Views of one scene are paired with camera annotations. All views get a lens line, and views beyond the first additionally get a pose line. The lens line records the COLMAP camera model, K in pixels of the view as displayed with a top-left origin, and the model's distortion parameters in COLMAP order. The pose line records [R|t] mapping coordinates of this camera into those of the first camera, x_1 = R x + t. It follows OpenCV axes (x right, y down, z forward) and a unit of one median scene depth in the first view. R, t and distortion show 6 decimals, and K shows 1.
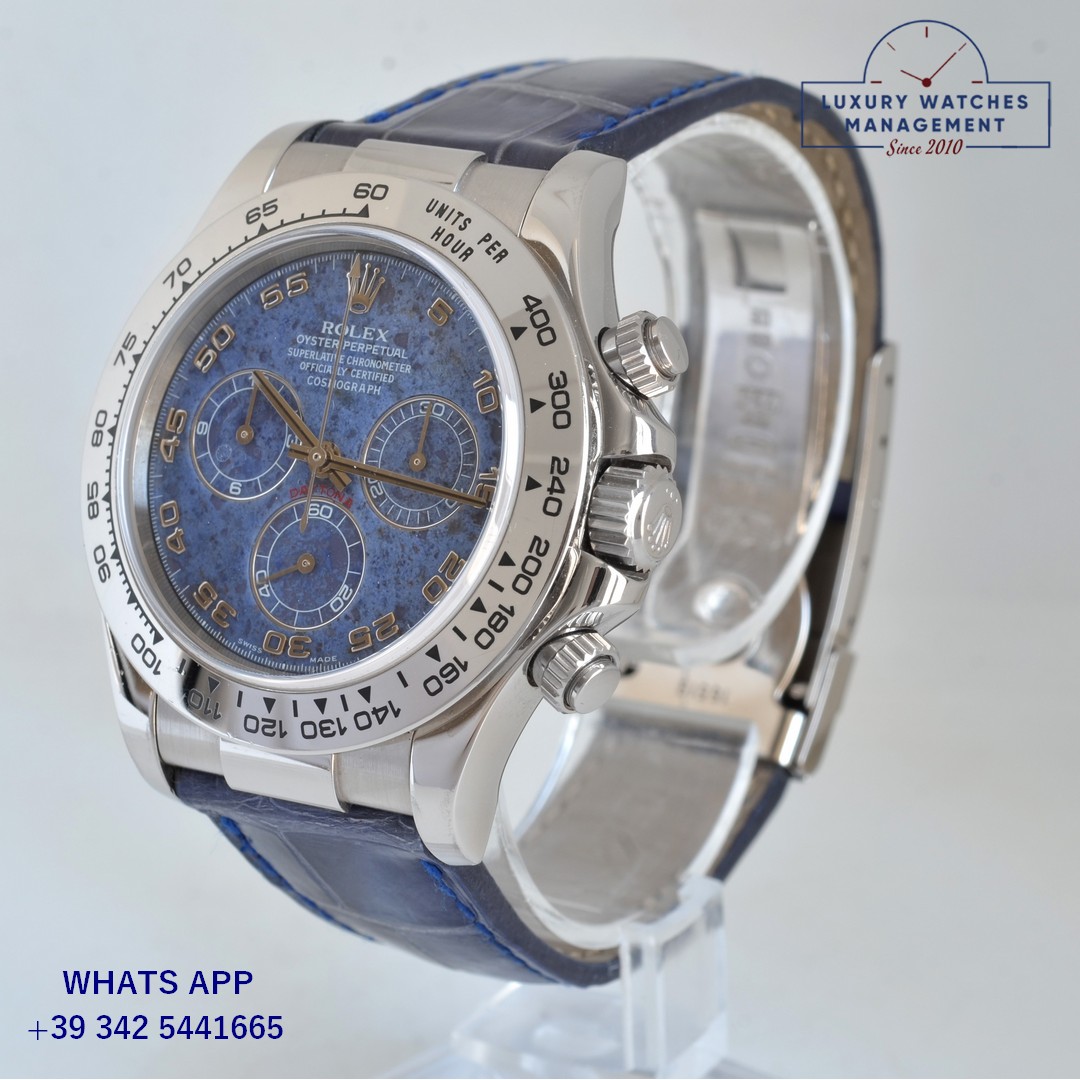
lens RADIAL K [[4648.2, 0, 542.7], [0, 4648.2, 487.4], [0, 0, 1]] dist [-0.110338, 2.502013]
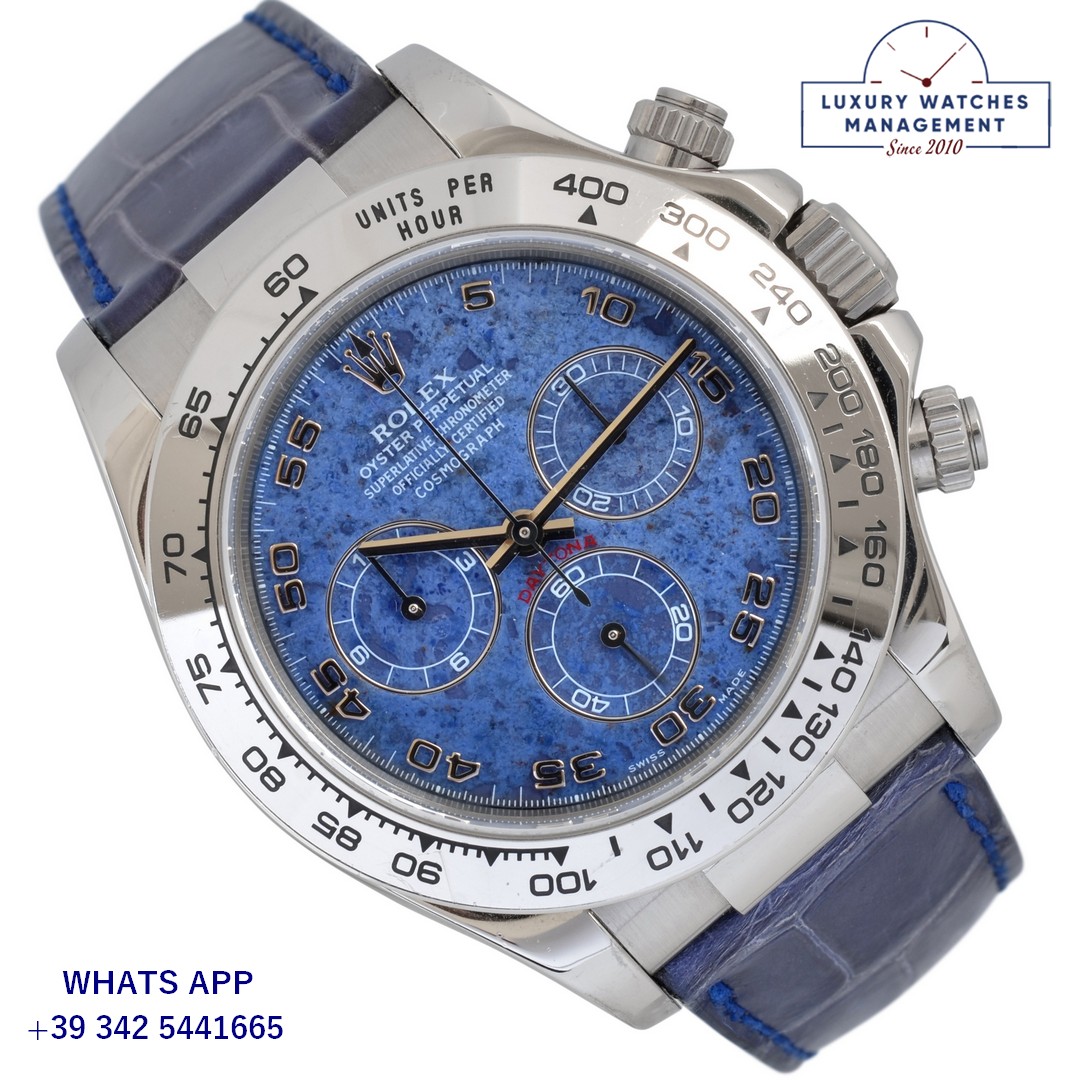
lens RADIAL K [[4648.2, 0, 542.7], [0, 4648.2, 487.4], [0, 0, 1]] dist [-0.110338, 2.502013]
pose [[0.519314, -0.702613, 0.486465, -0.419755], [0.745465, 0.650776, 0.144129, -0.121238], [-0.417846, 0.287794, 0.861730, 0.324061]]
